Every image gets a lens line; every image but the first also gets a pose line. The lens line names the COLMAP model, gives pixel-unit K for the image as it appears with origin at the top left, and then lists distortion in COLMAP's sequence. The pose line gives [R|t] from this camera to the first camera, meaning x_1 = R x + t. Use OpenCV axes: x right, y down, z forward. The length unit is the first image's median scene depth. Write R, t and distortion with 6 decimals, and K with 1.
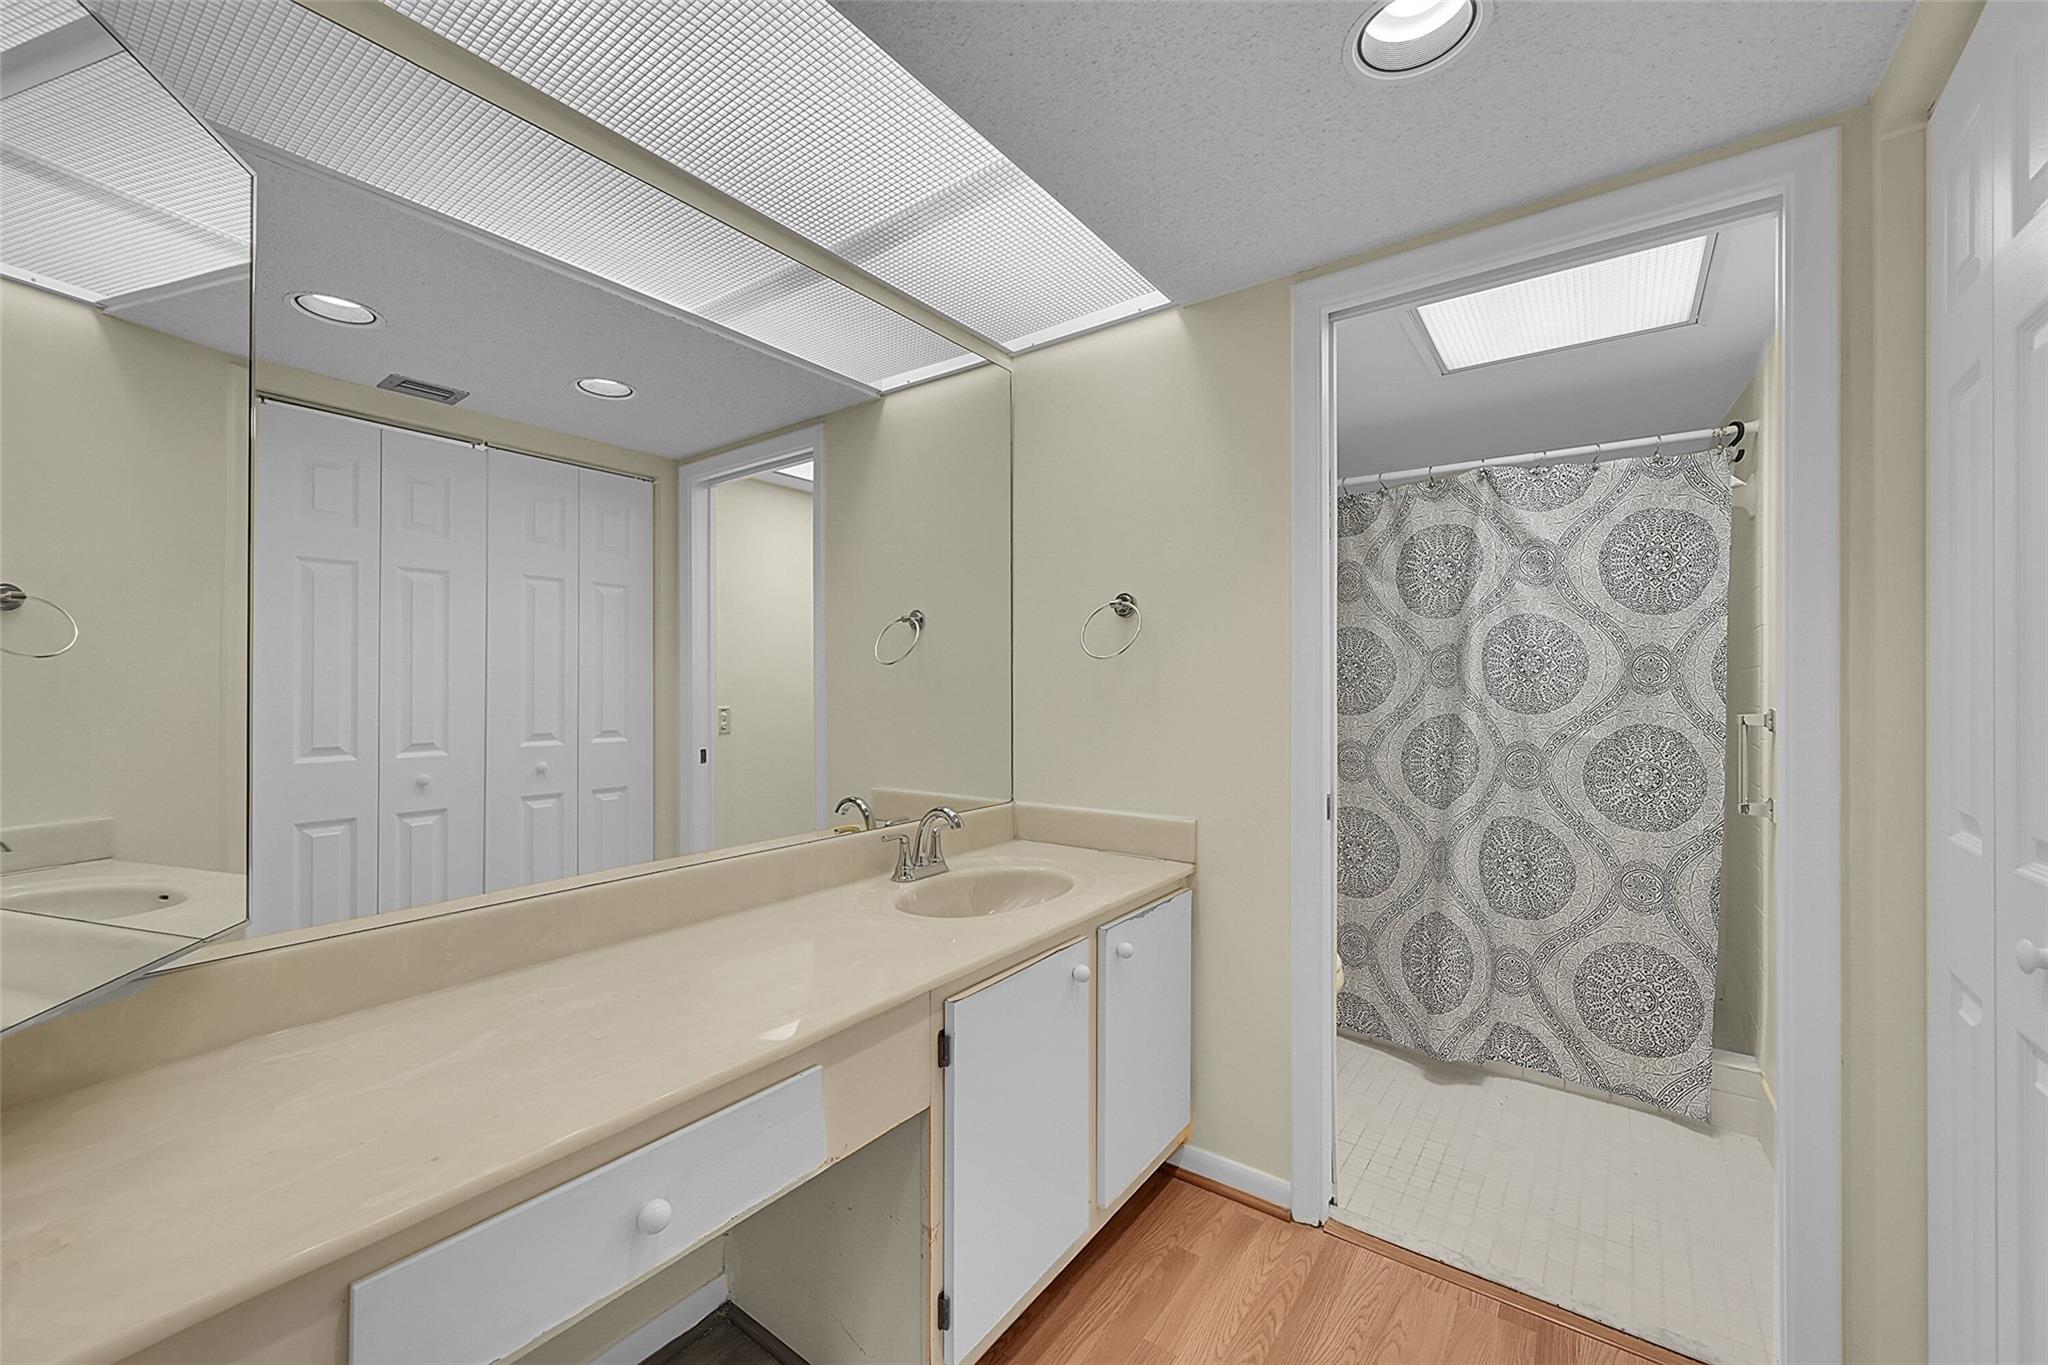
lens RADIAL K [[805.6, 0, 1025.4], [0, 805.6, 685.3], [0, 0, 1]] dist [-0.000167, -0.000041]
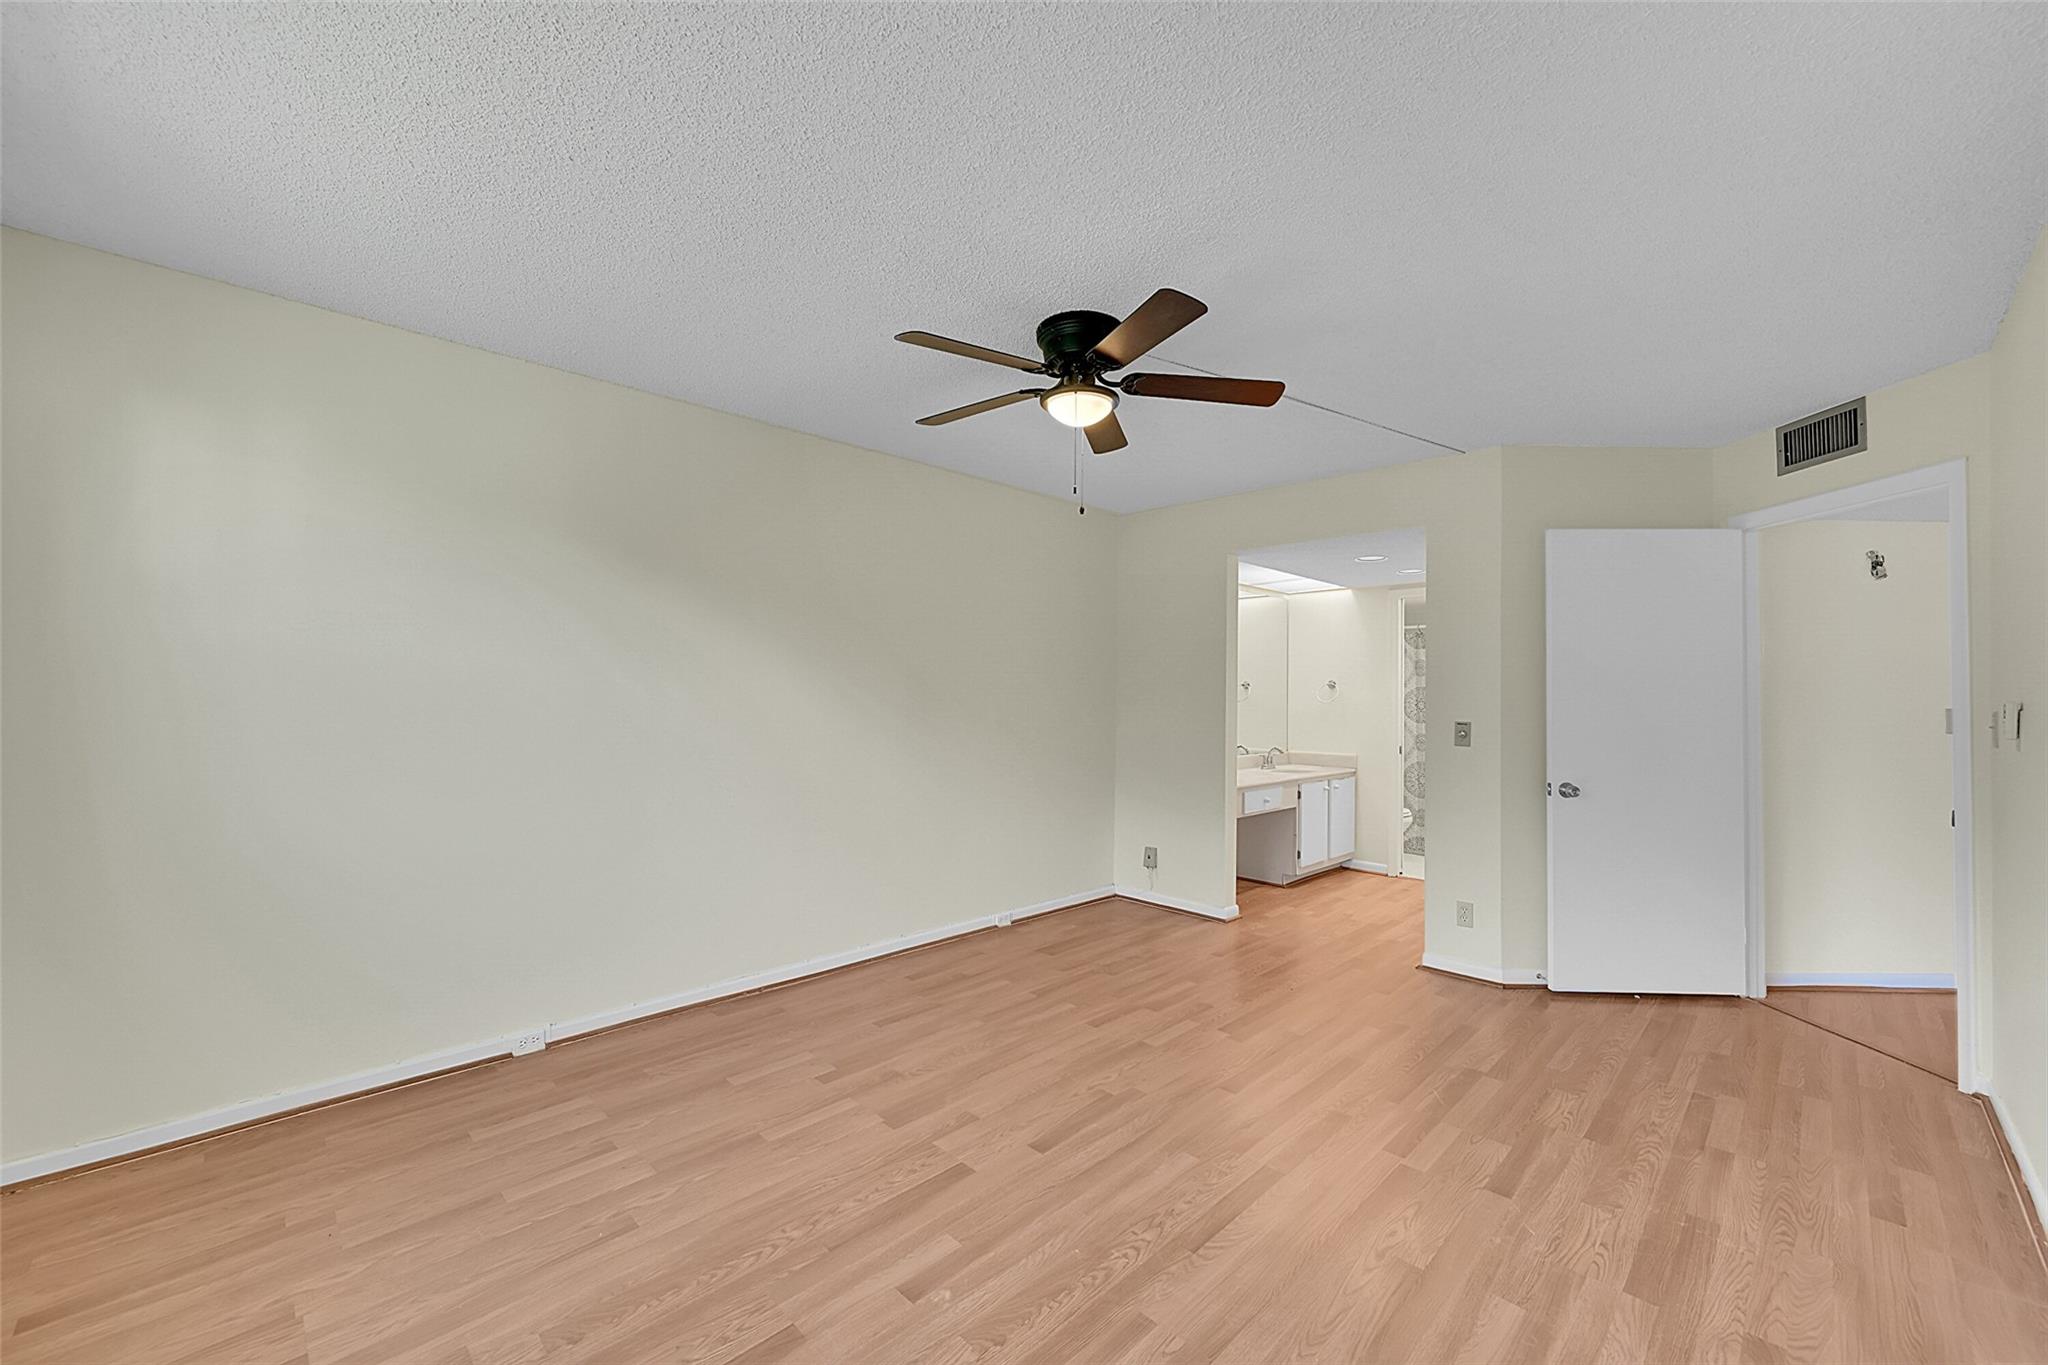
lens RADIAL K [[805.6, 0, 1020.0], [0, 805.6, 674.7], [0, 0, 1]] dist [-0.000167, -0.000041]
pose [[0.987440, 0.006854, -0.157844, -0.477343], [-0.012463, 0.999324, -0.034577, -0.014930], [0.157500, 0.036110, 0.986859, -1.876626]]
